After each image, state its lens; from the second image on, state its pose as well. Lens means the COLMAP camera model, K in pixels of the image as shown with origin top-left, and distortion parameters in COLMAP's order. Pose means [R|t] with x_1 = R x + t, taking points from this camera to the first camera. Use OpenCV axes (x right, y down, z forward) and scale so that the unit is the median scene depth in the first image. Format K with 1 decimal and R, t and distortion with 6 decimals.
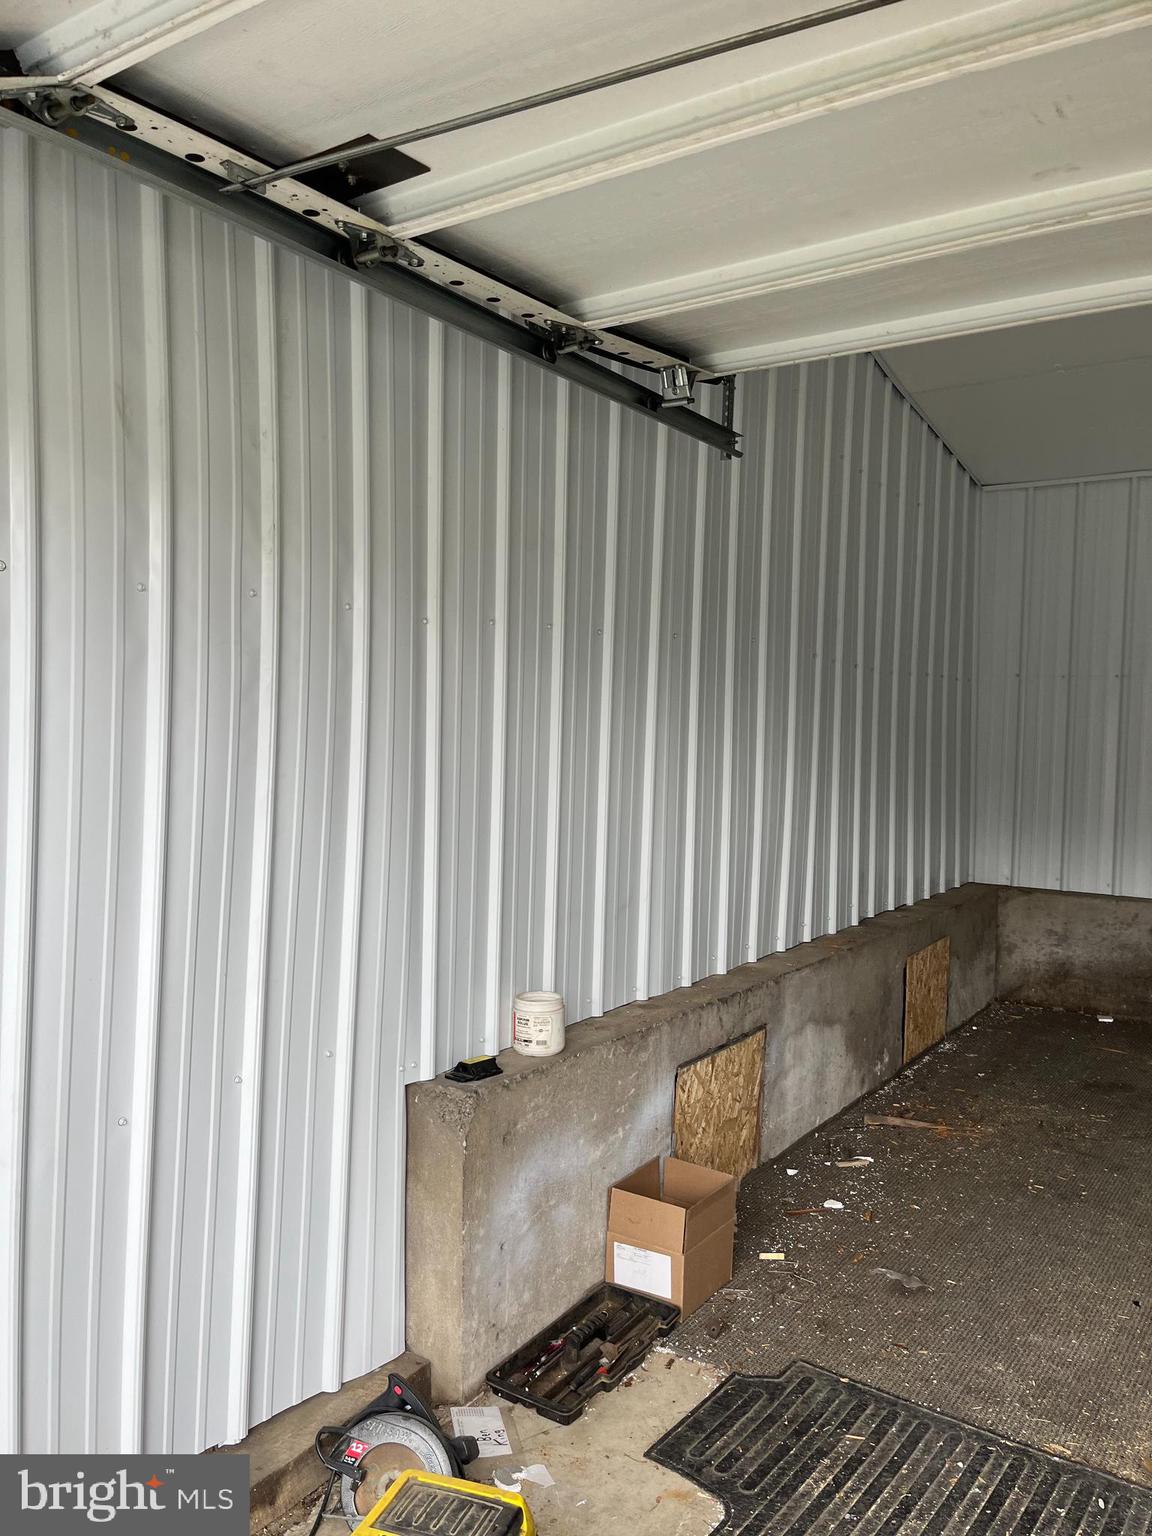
lens RADIAL K [[1171.6, 0, 565.9], [0, 1171.6, 784.1], [0, 0, 1]] dist [0.064618, -0.079519]
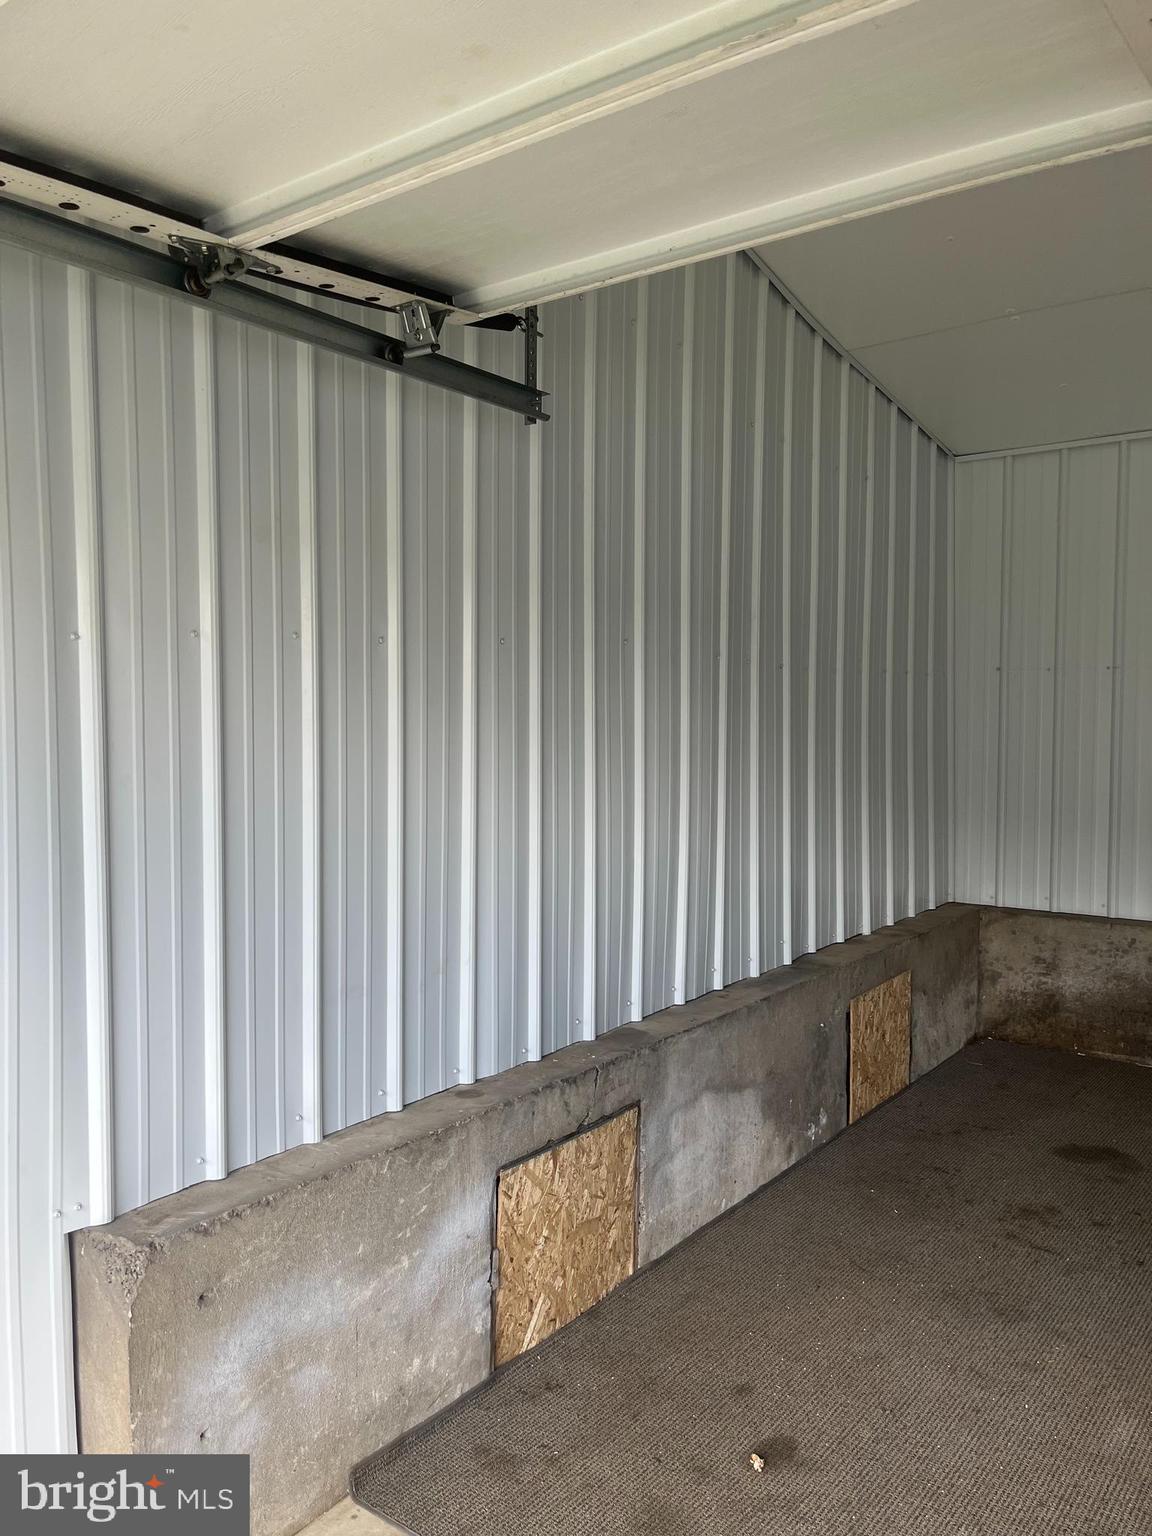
lens RADIAL K [[1176.3, 0, 576.6], [0, 1176.3, 775.6], [0, 0, 1]] dist [0.033239, -0.007538]
pose [[0.998859, -0.017821, -0.044300, 0.160239], [0.017862, 0.999840, 0.000549, -0.027536], [0.044284, -0.001340, 0.999018, 0.153601]]
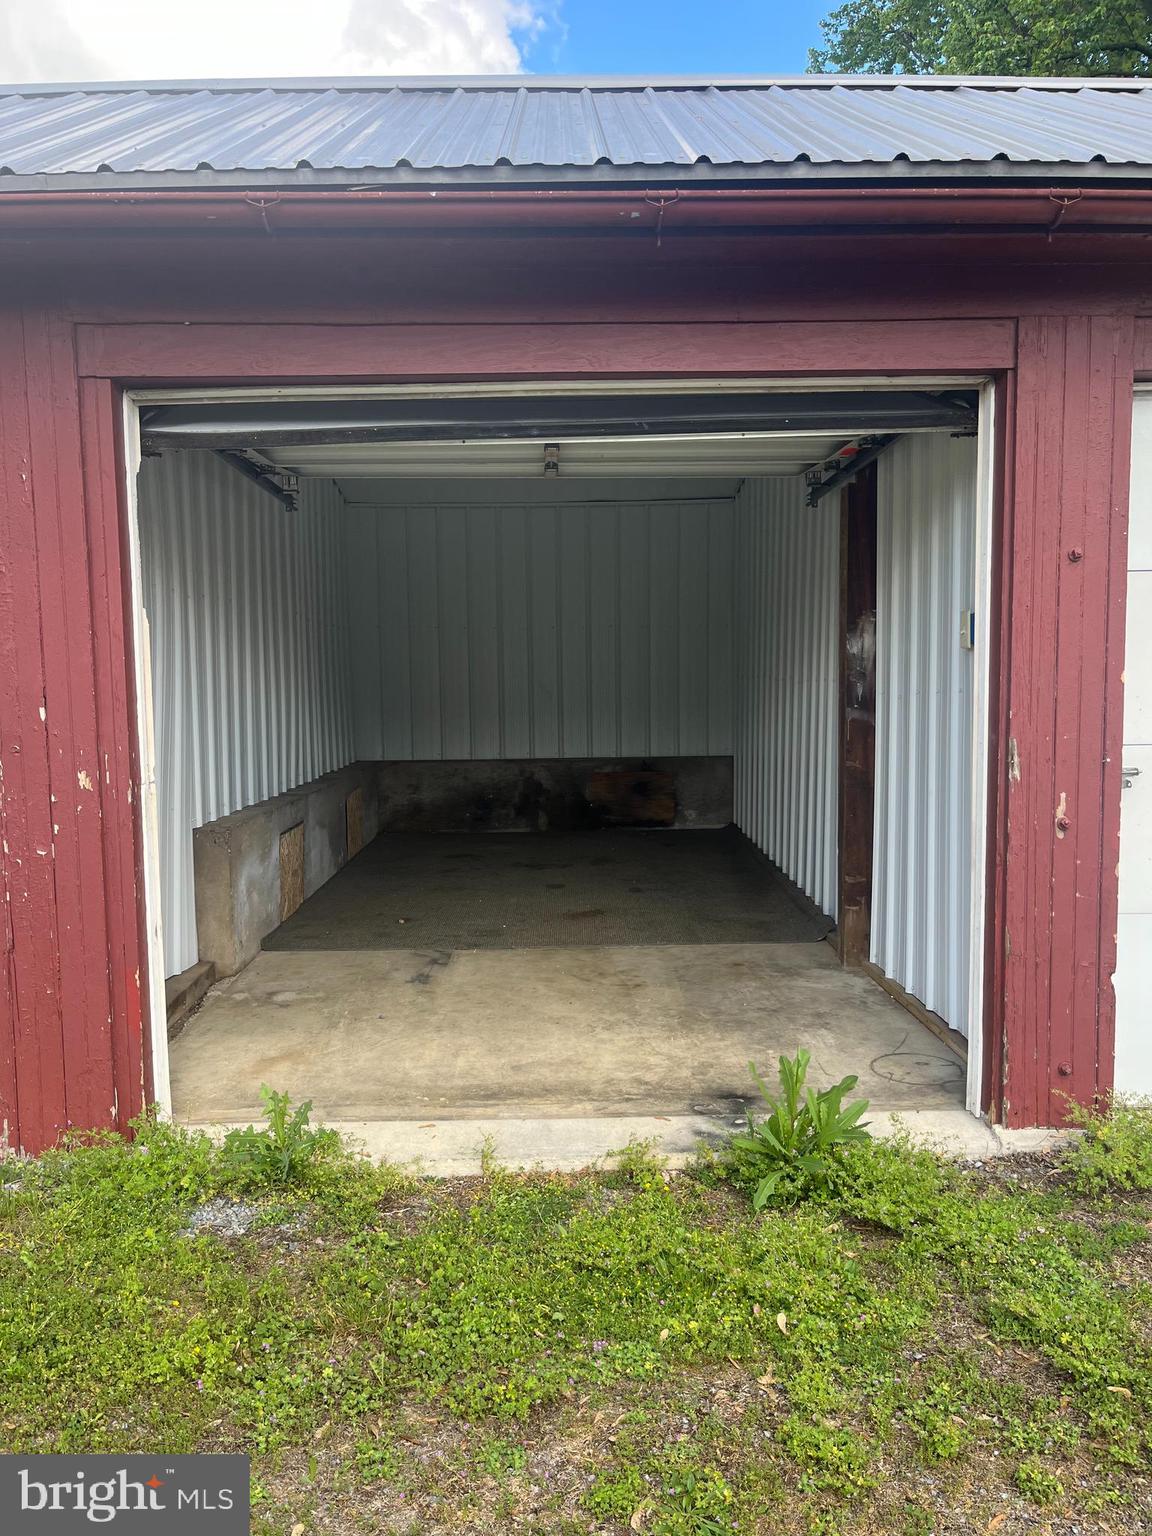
lens RADIAL K [[1176.3, 0, 576.6], [0, 1176.3, 775.6], [0, 0, 1]] dist [0.033239, -0.007538]
pose [[0.813491, -0.072308, 0.577065, -0.502008], [0.053552, 0.997339, 0.049478, 0.065942], [-0.579107, -0.009347, 0.815198, -0.675546]]
